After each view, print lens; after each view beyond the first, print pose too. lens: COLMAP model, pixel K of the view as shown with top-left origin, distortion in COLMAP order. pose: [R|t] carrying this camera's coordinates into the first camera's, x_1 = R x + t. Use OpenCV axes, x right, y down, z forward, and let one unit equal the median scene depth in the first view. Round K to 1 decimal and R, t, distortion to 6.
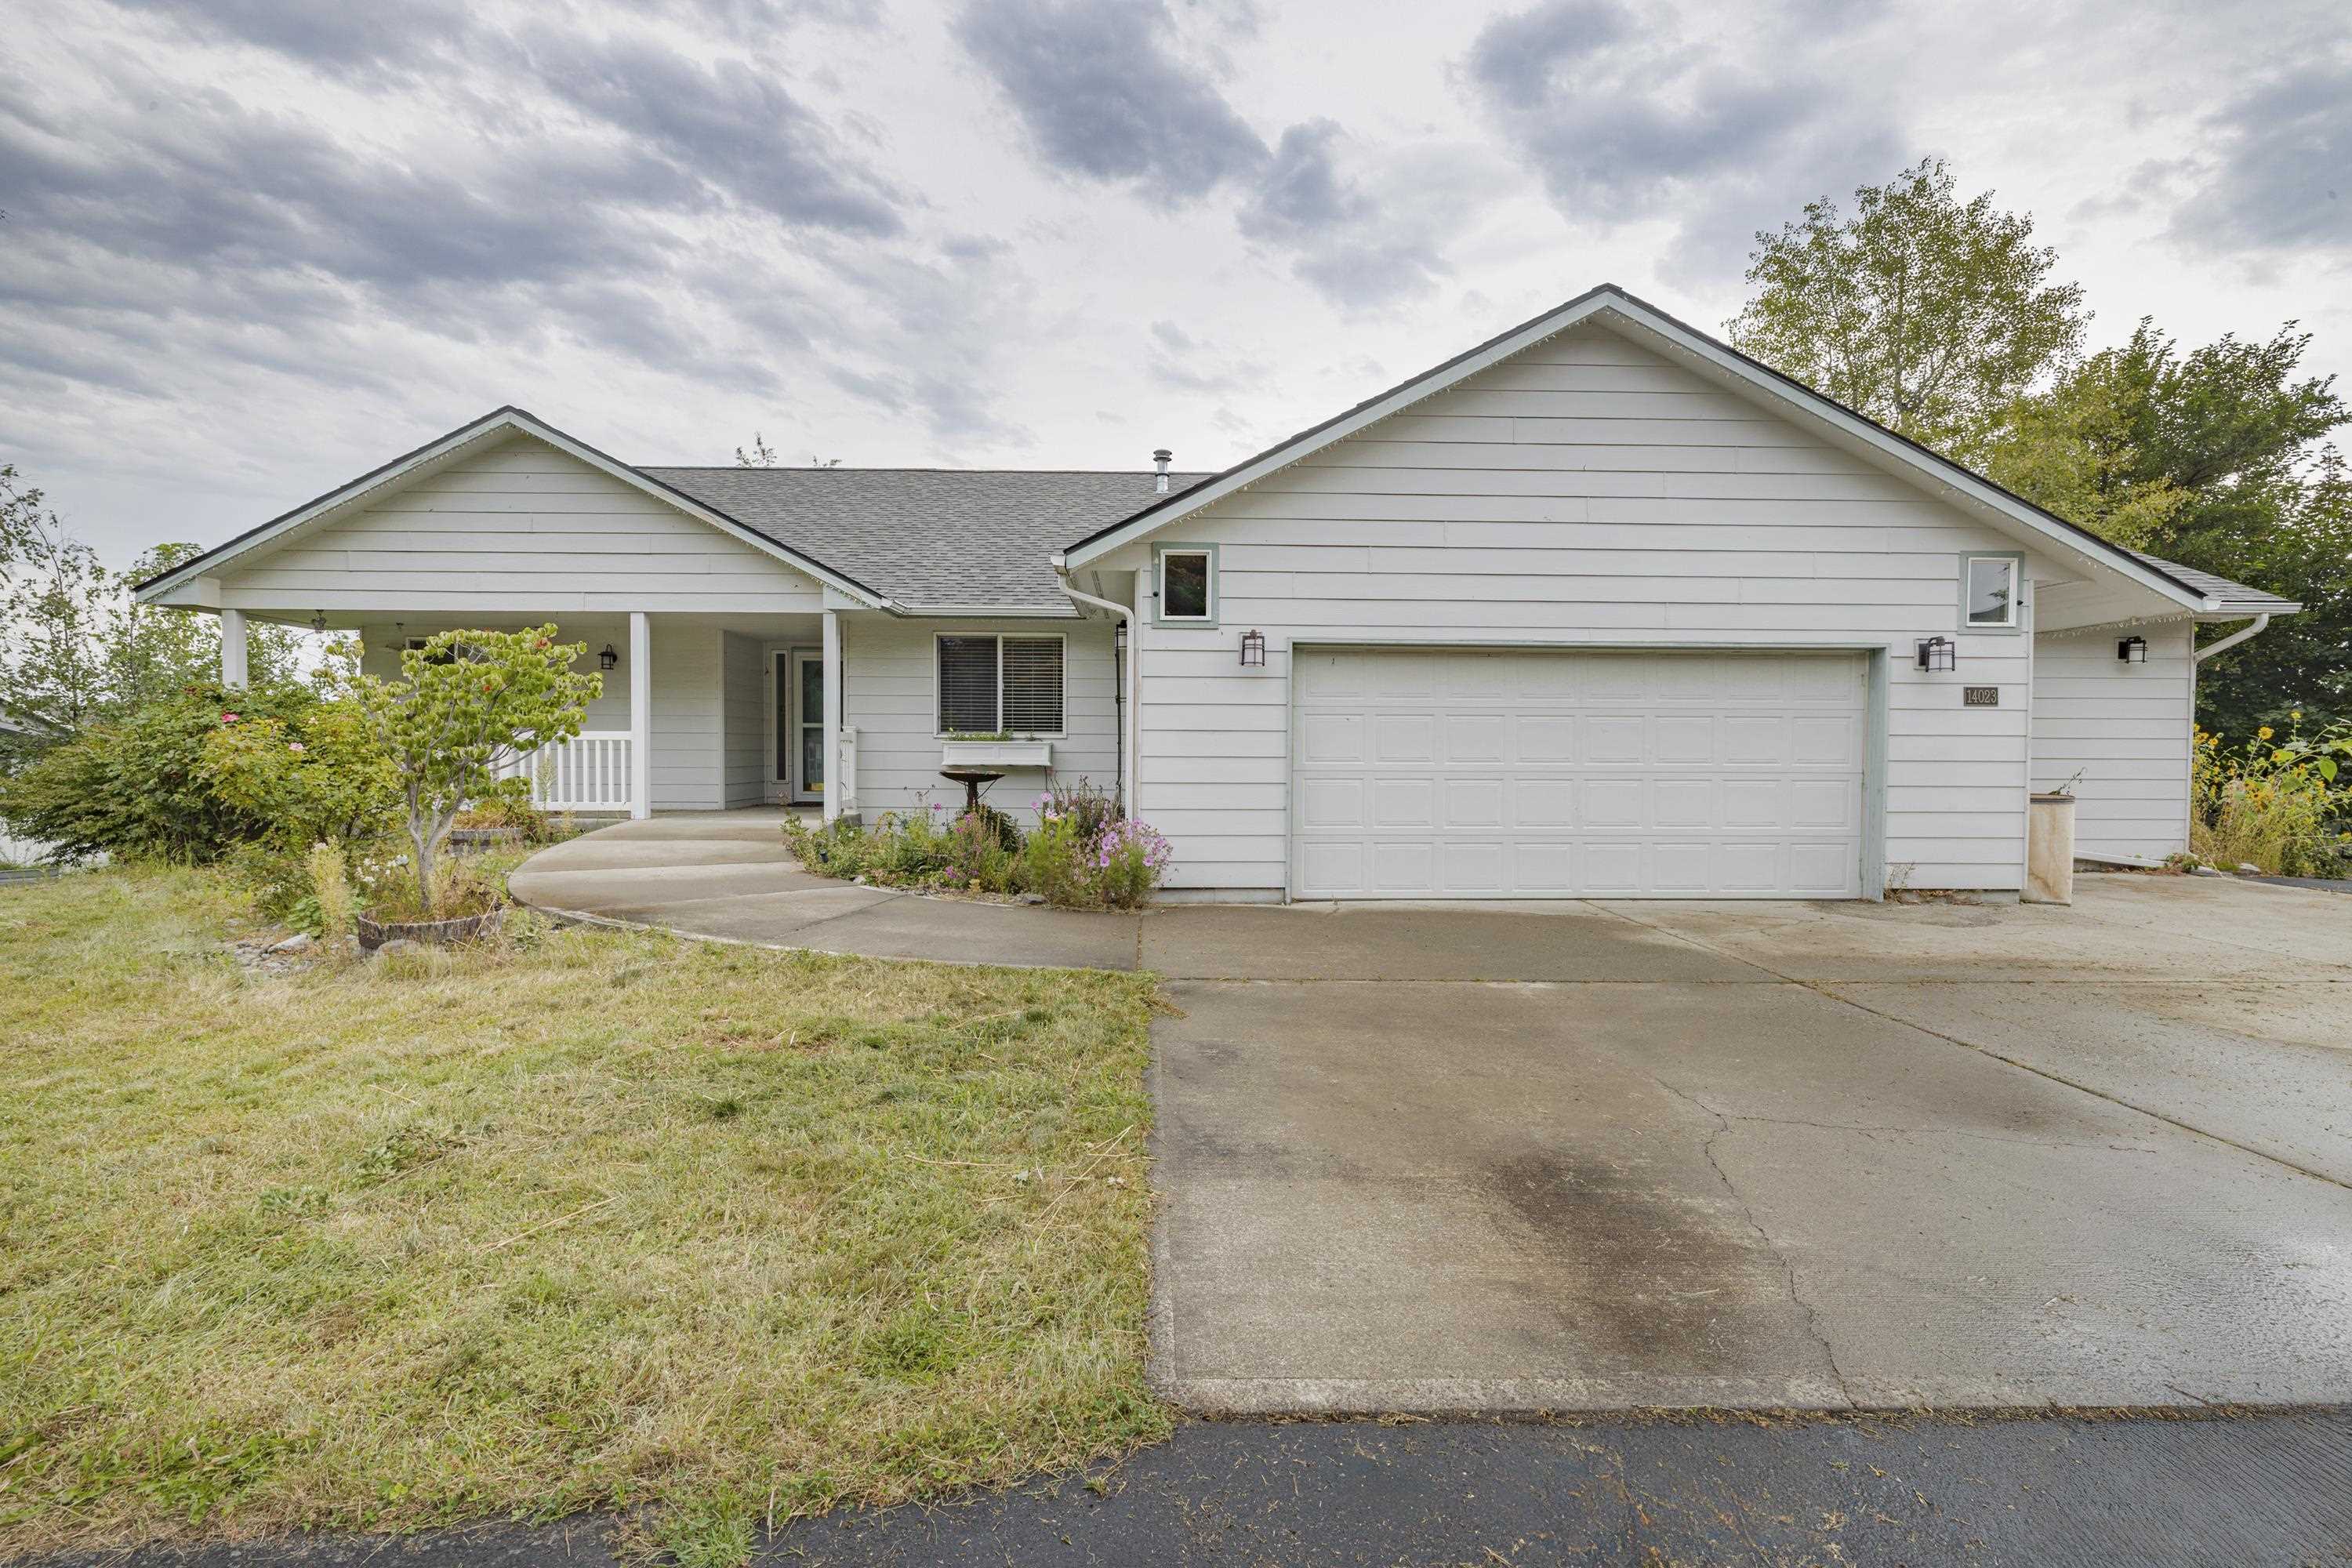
lens RADIAL K [[1002.0, 0, 1165.0], [0, 1002.0, 777.8], [0, 0, 1]] dist [0.000356, 0.000947]
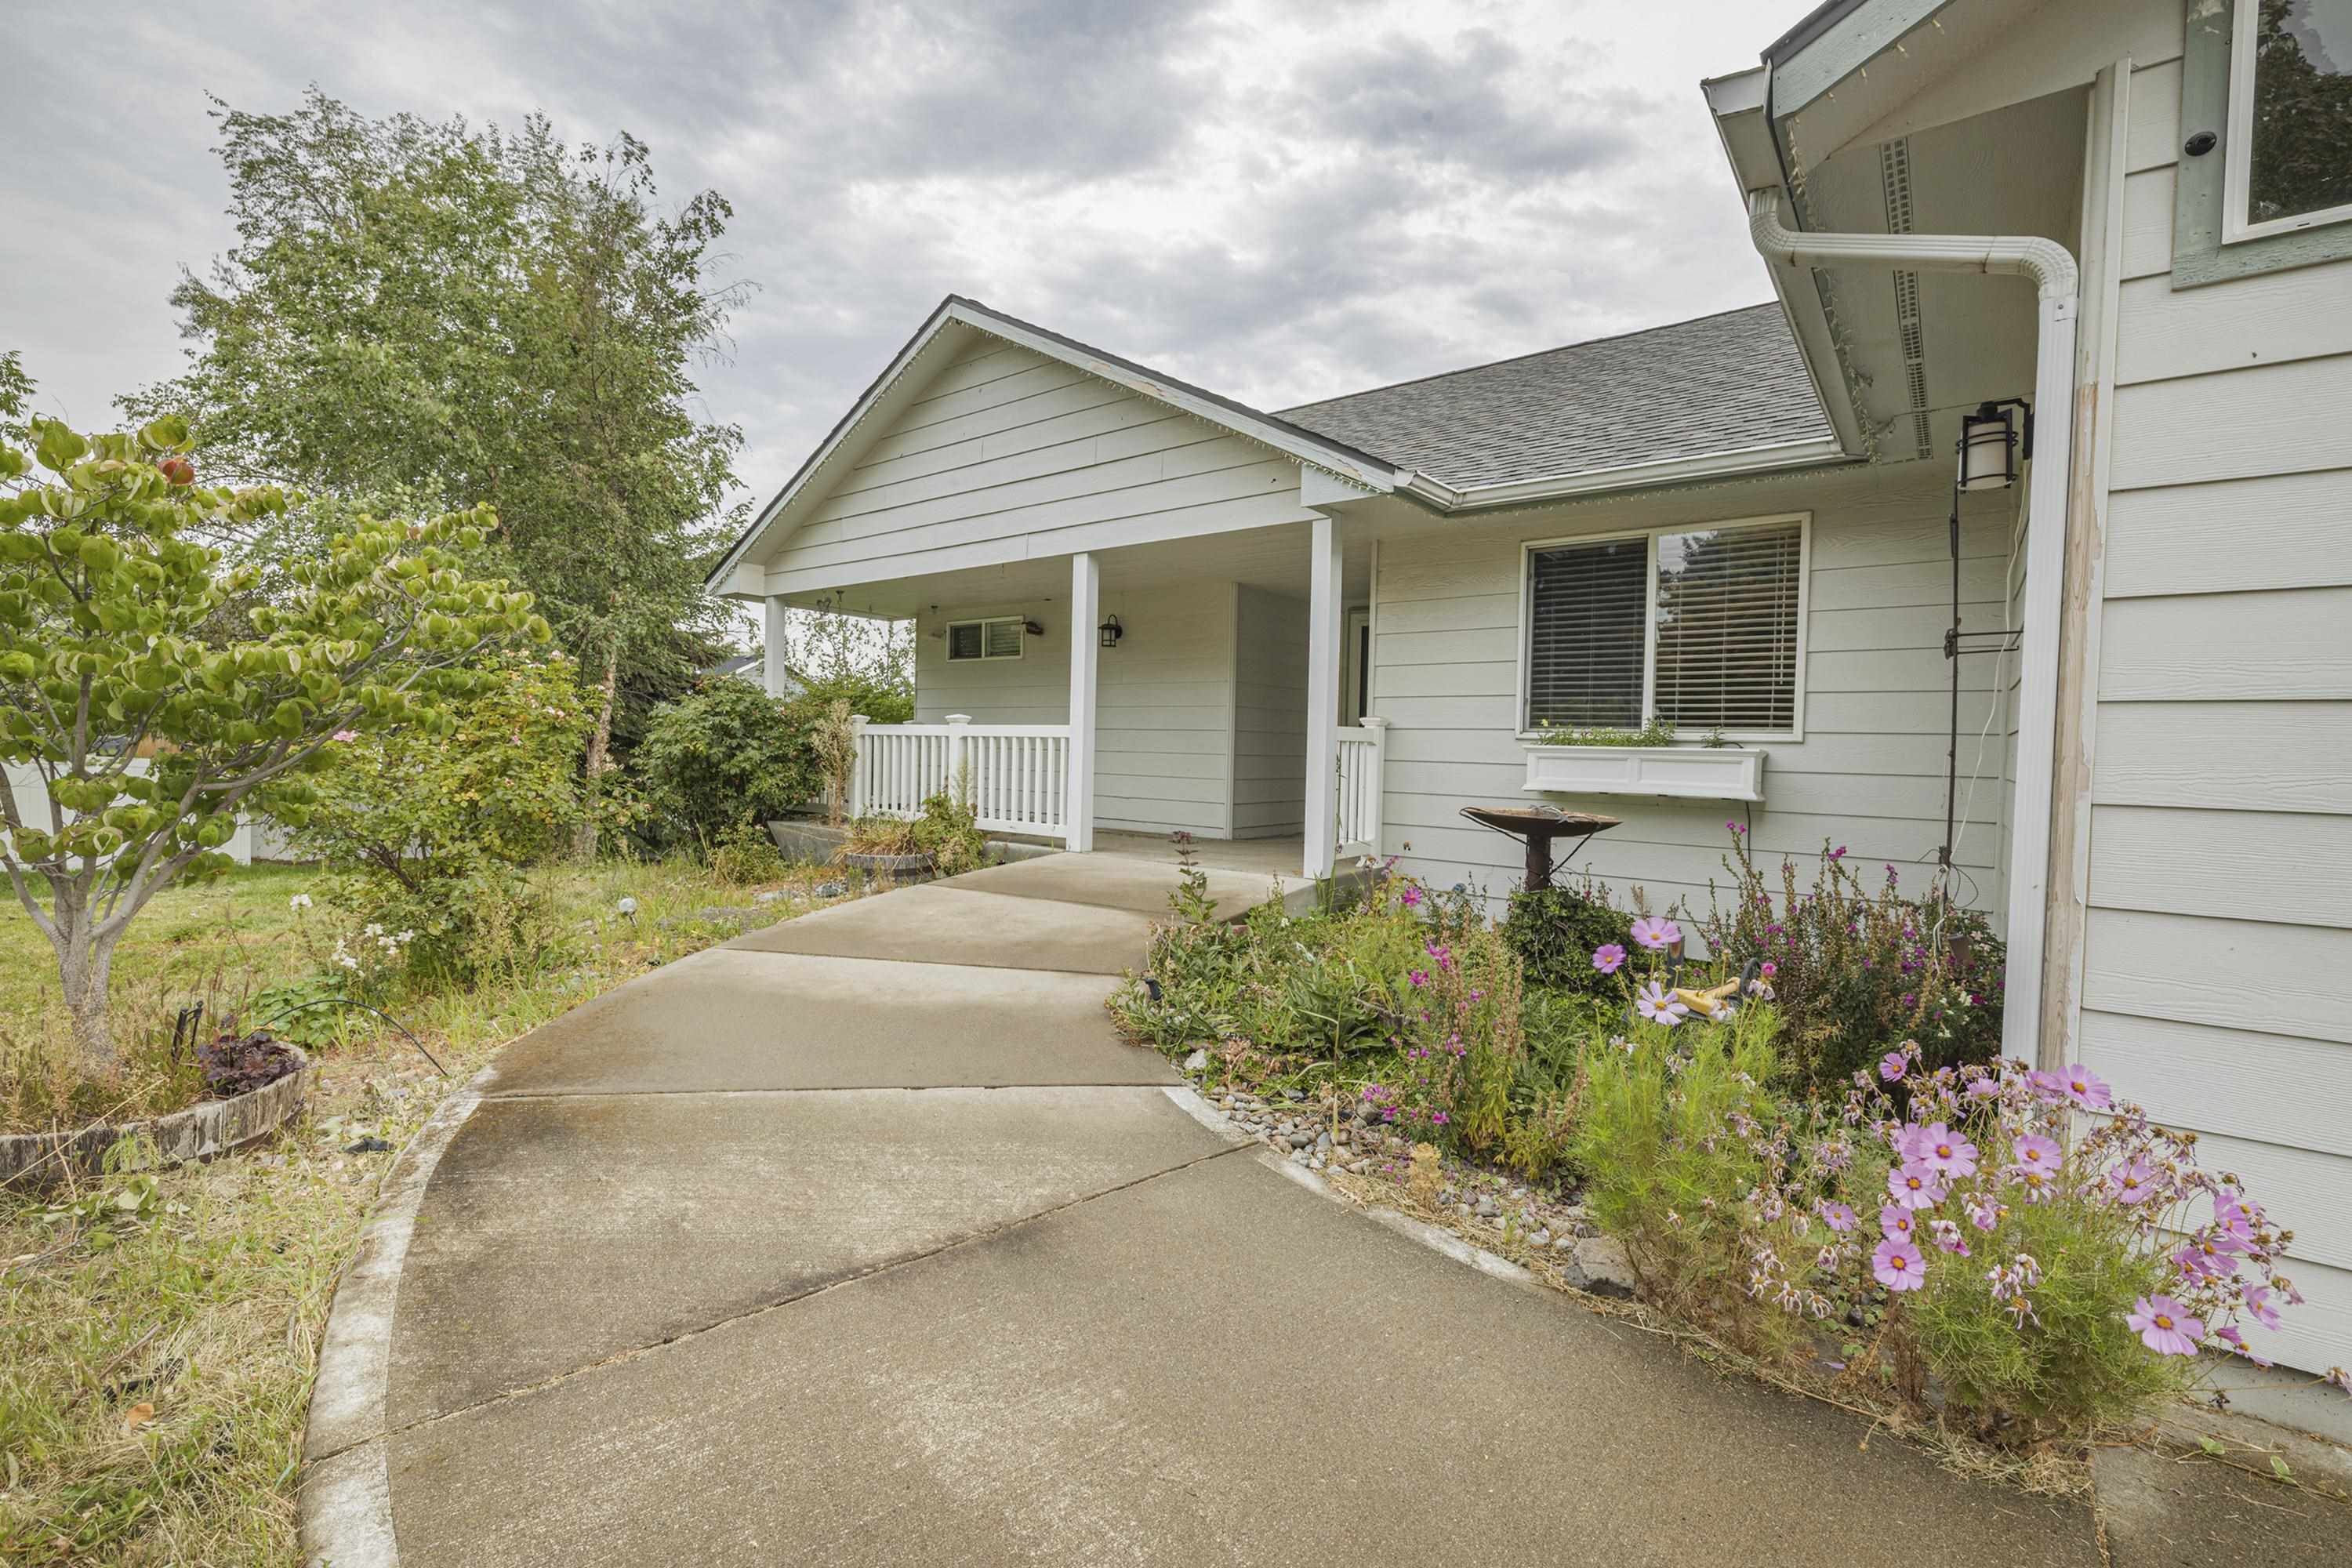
lens RADIAL K [[1002.0, 0, 1165.0], [0, 1002.0, 777.8], [0, 0, 1]] dist [0.000356, 0.000947]
pose [[0.767163, 0.034268, -0.640536, -0.031230], [-0.038962, 0.999218, 0.006793, -0.016321], [0.640268, 0.019745, 0.767898, 0.503168]]
